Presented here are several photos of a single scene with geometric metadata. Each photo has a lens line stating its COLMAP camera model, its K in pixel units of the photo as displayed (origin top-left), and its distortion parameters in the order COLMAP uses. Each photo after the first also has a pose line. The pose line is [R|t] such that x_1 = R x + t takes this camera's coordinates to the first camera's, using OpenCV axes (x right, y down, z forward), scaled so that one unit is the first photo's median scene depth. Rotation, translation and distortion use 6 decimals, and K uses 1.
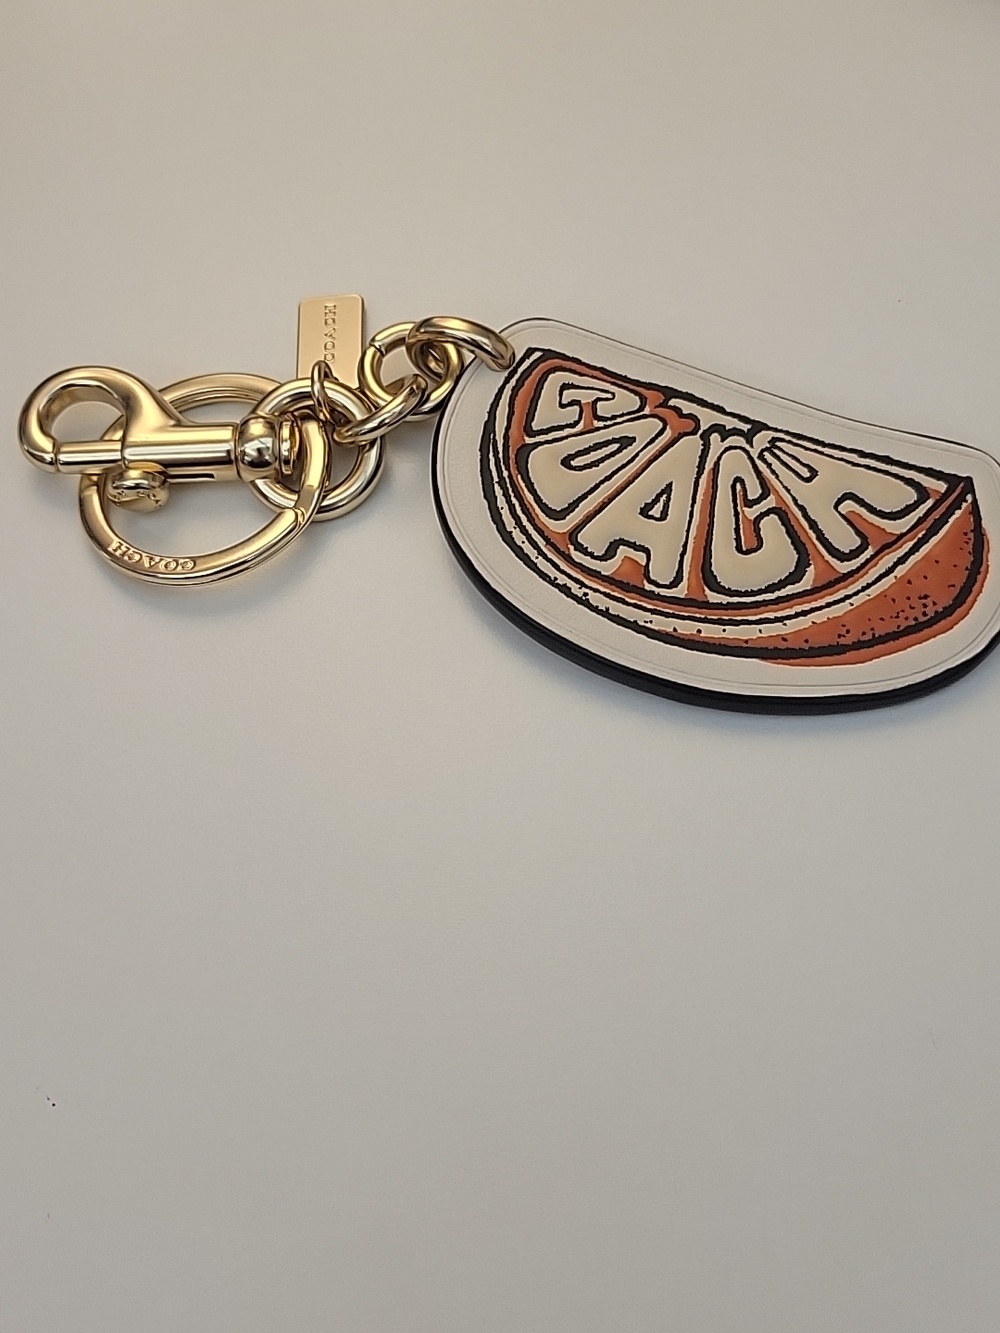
lens RADIAL K [[1812.3, 0, 500.0], [0, 1812.3, 666.5], [0, 0, 1]] dist [-0.019945, -0.007793]
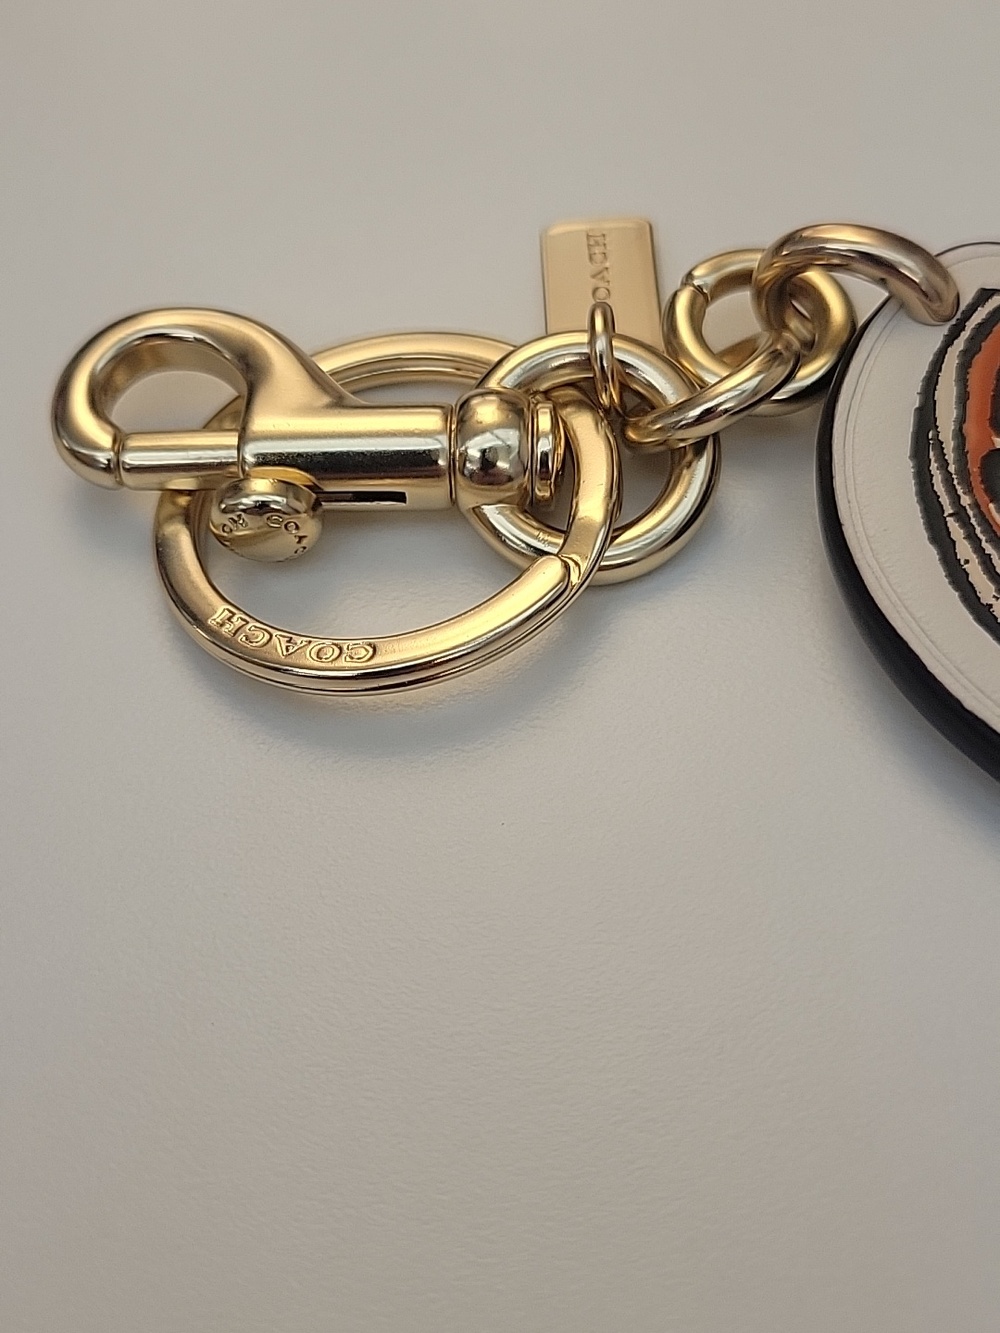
lens RADIAL K [[1812.3, 0, 500.0], [0, 1812.3, 666.5], [0, 0, 1]] dist [-0.019945, -0.007793]
pose [[0.999529, 0.030568, -0.002707, -0.127833], [-0.030682, 0.993736, -0.107463, 0.003251], [-0.000595, 0.107495, 0.994205, 0.467250]]
